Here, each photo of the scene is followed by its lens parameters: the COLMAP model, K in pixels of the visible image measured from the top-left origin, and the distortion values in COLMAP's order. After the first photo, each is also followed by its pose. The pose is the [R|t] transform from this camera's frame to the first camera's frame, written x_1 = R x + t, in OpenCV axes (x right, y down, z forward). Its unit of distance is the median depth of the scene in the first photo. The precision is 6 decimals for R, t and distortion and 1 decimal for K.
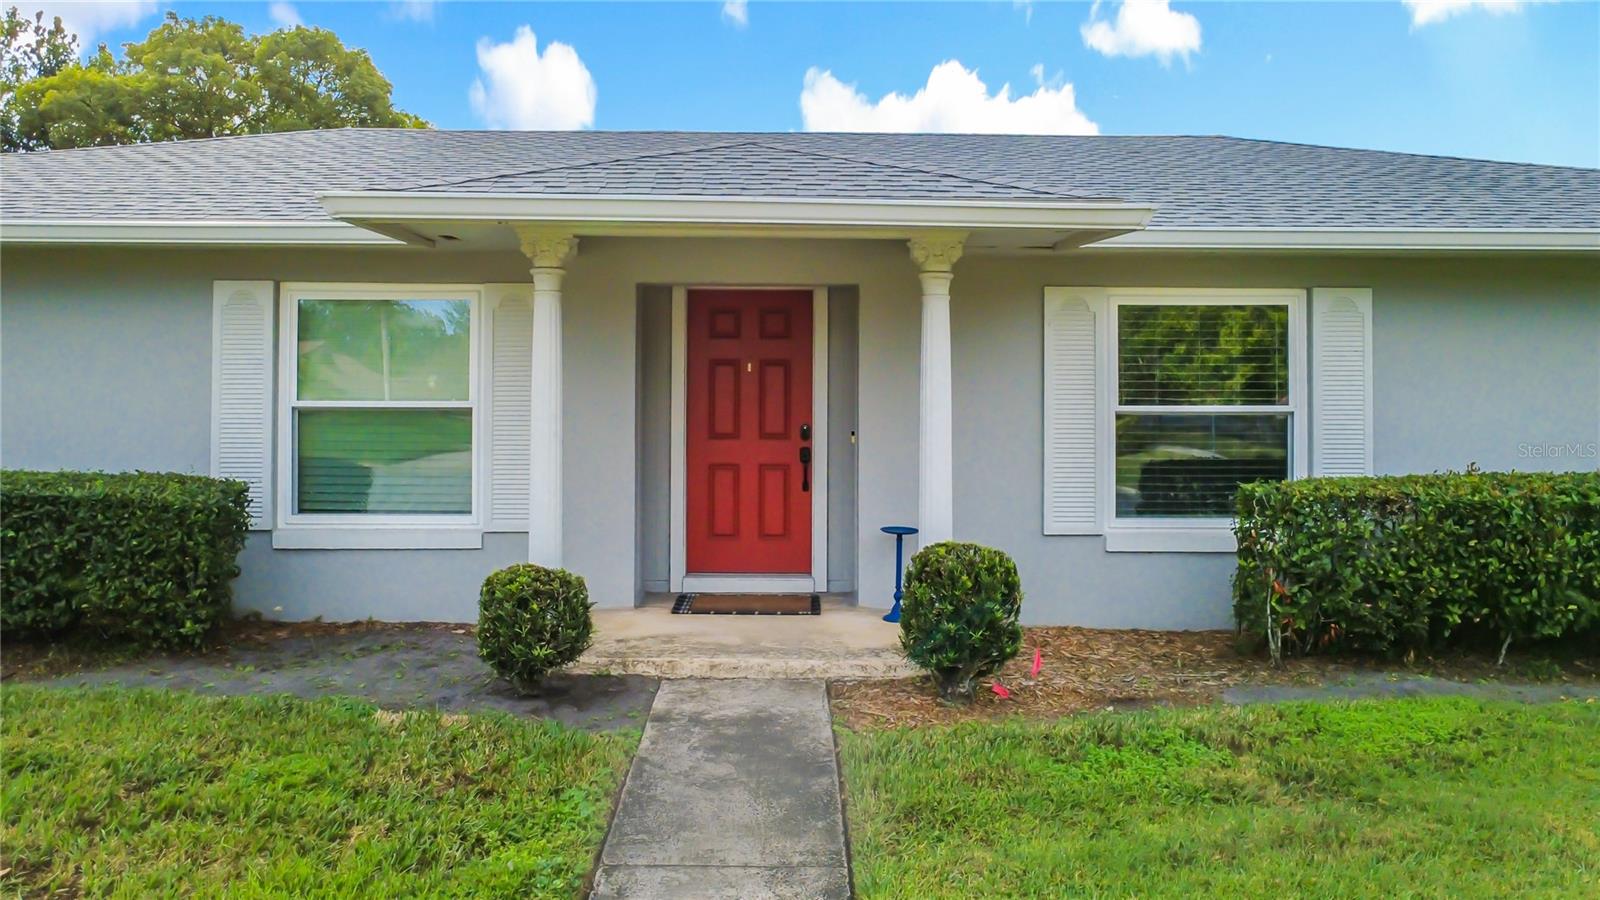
lens RADIAL K [[1085.1, 0, 793.4], [0, 1085.1, 448.3], [0, 0, 1]] dist [0.001291, 0.000697]
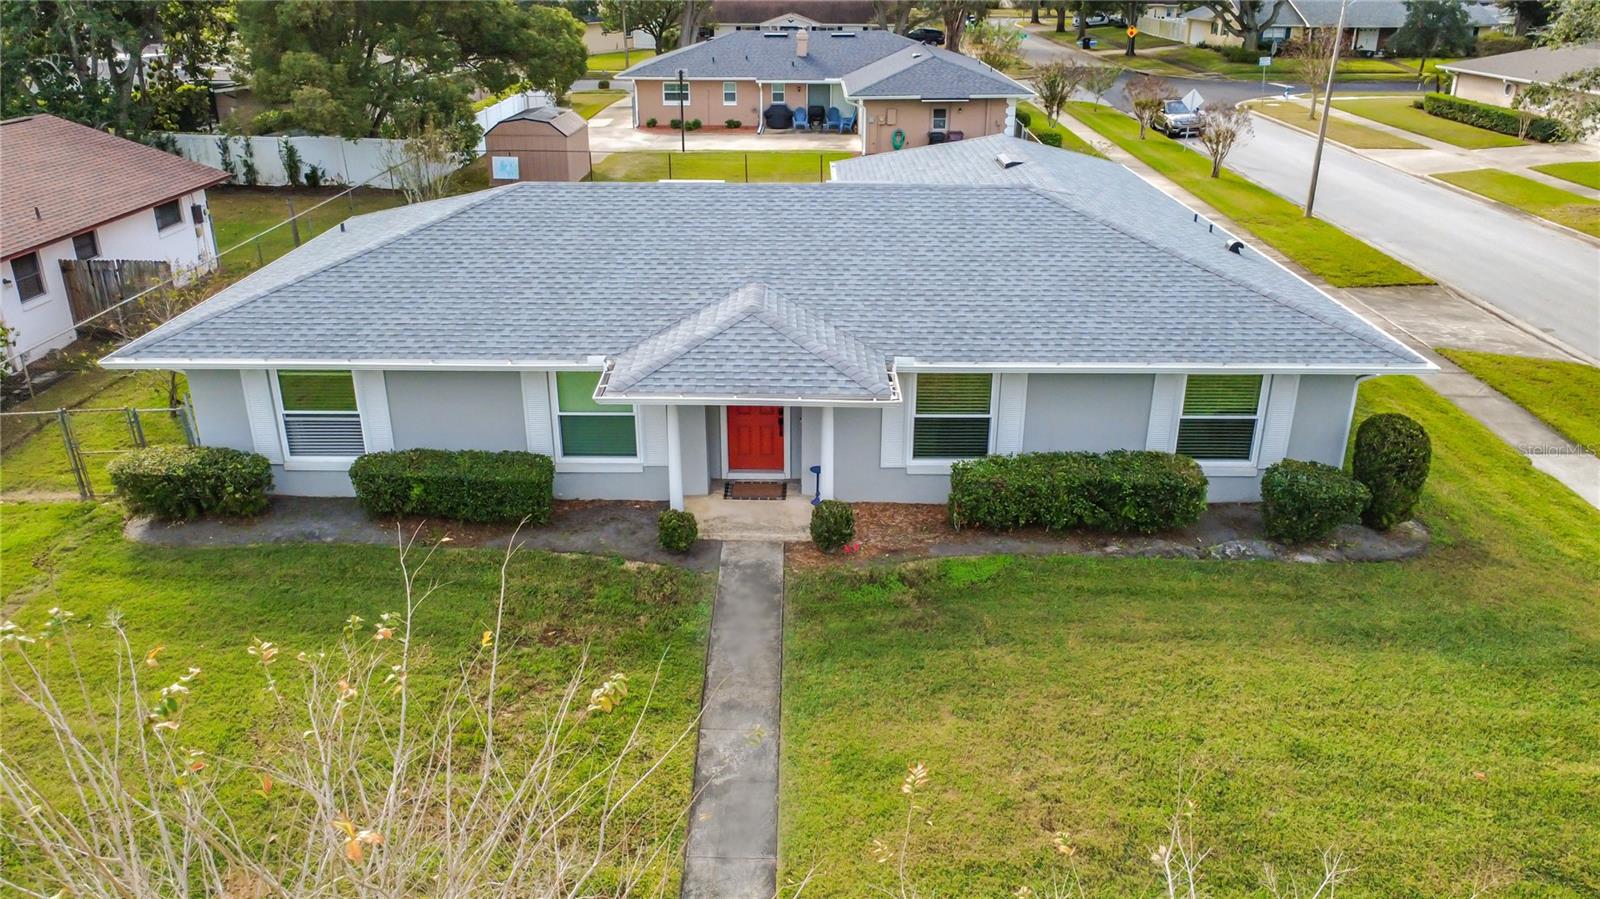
lens RADIAL K [[1162.2, 0, 800.0], [0, 1162.2, 449.5], [0, 0, 1]] dist [0.003128, 0.001716]
pose [[0.999833, 0.004232, -0.017799, 0.119103], [0.003322, 0.914712, 0.404093, -1.152242], [0.017991, -0.404084, 0.914545, -1.529244]]
